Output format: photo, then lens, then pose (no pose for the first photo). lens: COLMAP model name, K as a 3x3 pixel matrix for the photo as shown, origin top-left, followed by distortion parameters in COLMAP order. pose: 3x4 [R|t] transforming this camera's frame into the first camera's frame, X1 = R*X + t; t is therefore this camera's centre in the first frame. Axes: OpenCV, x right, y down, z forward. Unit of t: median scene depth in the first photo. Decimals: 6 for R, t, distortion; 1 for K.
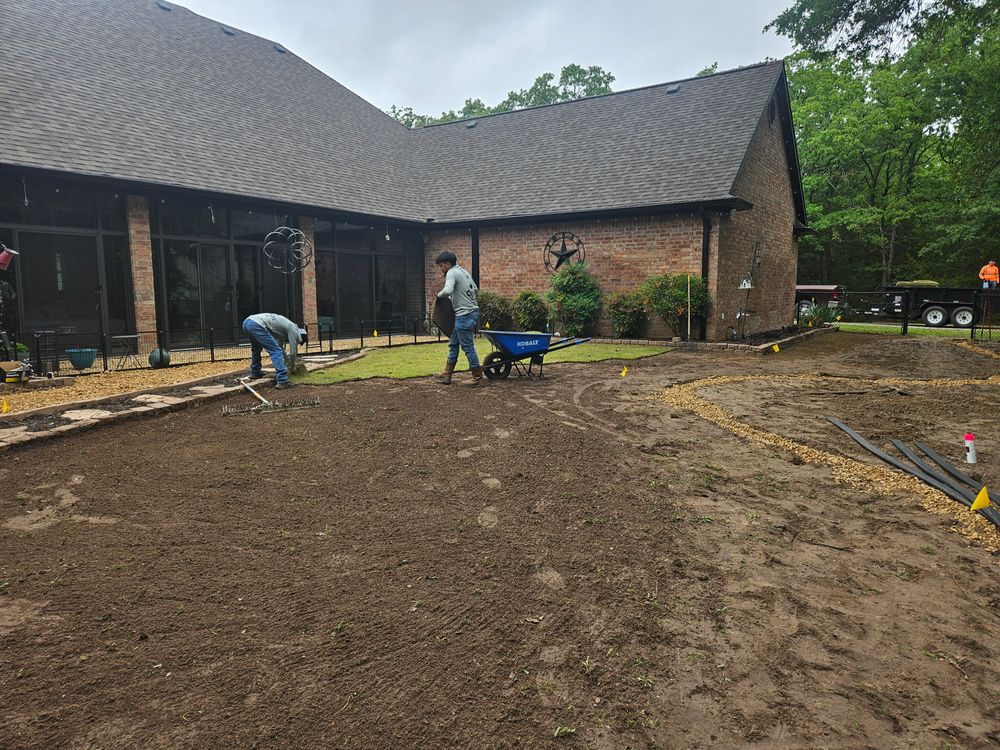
lens RADIAL K [[654.7, 0, 506.2], [0, 654.7, 369.1], [0, 0, 1]] dist [0.074657, -0.067932]
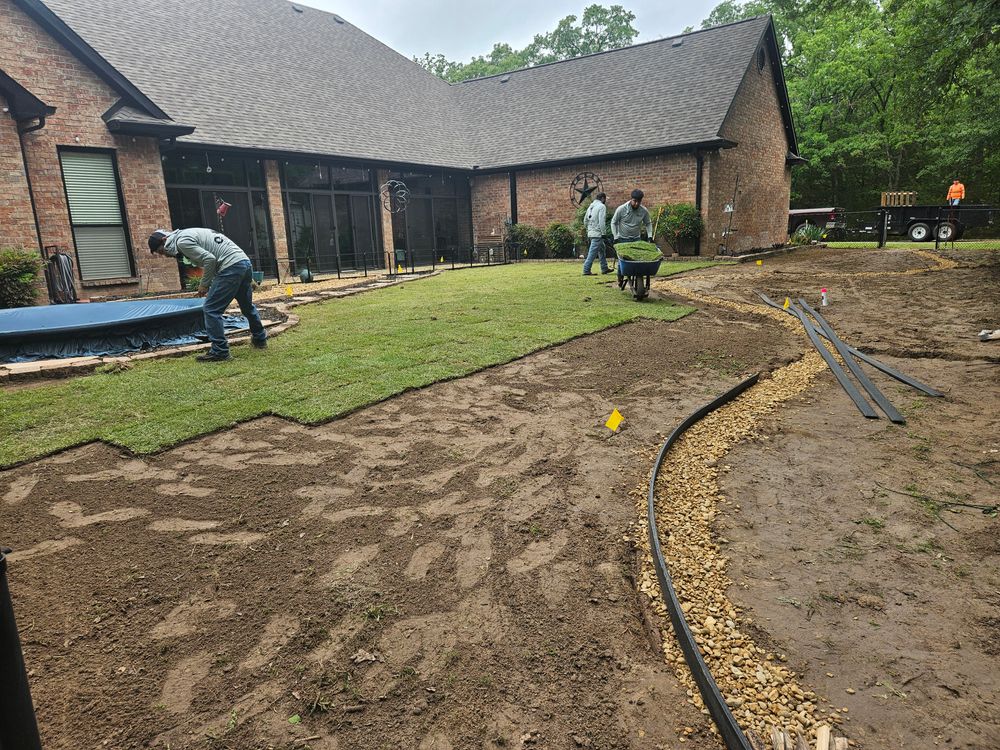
lens RADIAL K [[656.3, 0, 494.0], [0, 656.3, 379.6], [0, 0, 1]] dist [0.072255, -0.060547]
pose [[0.997754, -0.024288, -0.062425, -0.016590], [0.030434, 0.994574, 0.099485, 0.050541], [0.059670, -0.101161, 0.993079, -0.287314]]
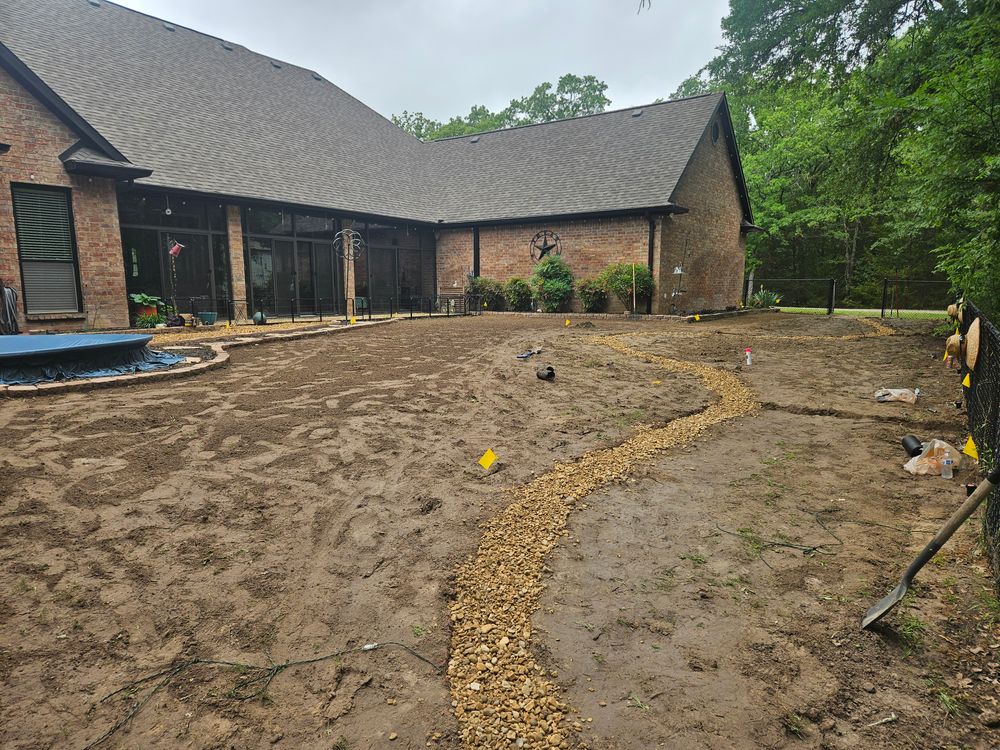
lens RADIAL K [[656.9, 0, 489.1], [0, 656.9, 390.5], [0, 0, 1]] dist [0.073946, -0.062419]
pose [[0.999326, 0.006646, -0.036110, 0.027022], [-0.005324, 0.999316, 0.036589, 0.056031], [0.036328, -0.036372, 0.998678, -0.297968]]
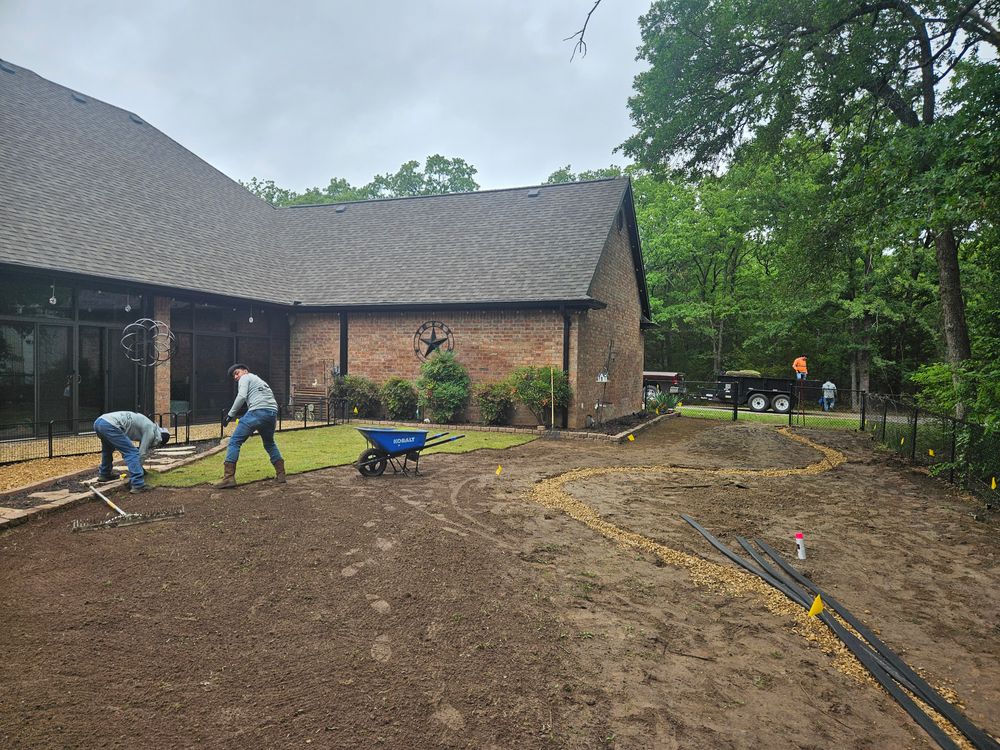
lens RADIAL K [[653.6, 0, 490.3], [0, 653.6, 387.4], [0, 0, 1]] dist [0.068122, -0.059631]
pose [[0.982376, 0.014299, 0.186366, -0.014640], [0.000828, 0.996727, -0.080837, -0.022601], [-0.186912, 0.079566, 0.979149, -0.010787]]
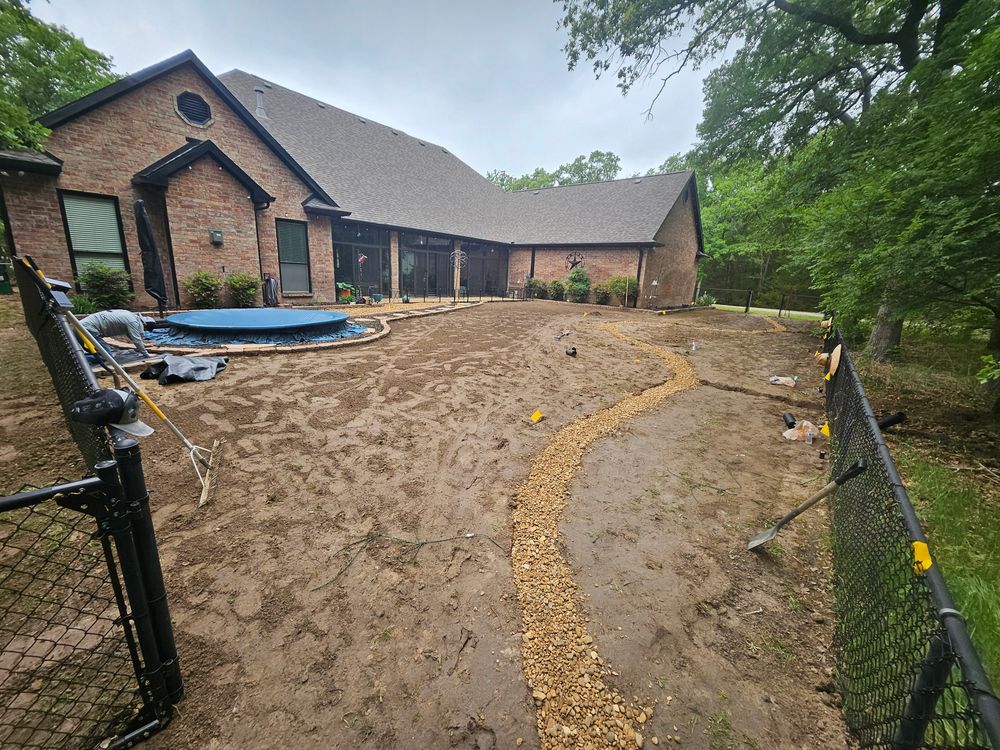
lens RADIAL K [[387.4, 0, 501.6], [0, 387.4, 368.7], [0, 0, 1]] dist [0.002170, -0.001575]
pose [[0.990681, 0.080464, -0.109897, 0.019538], [-0.066968, 0.990341, 0.121411, 0.027263], [0.118605, -0.112920, 0.986500, -0.301263]]
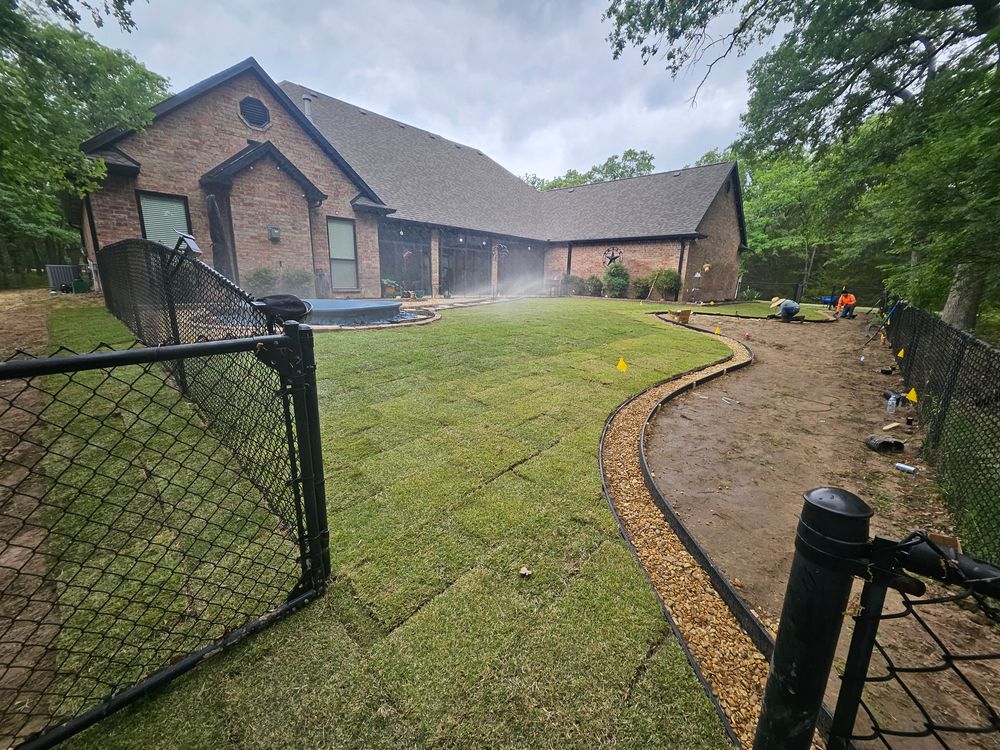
lens RADIAL K [[388.0, 0, 506.2], [0, 388.0, 369.9], [0, 0, 1]] dist [0.001106, -0.000494]
pose [[0.982334, 0.074679, -0.171591, -0.007039], [-0.055583, 0.991980, 0.113520, 0.058074], [0.178693, -0.101977, 0.978606, -0.312605]]
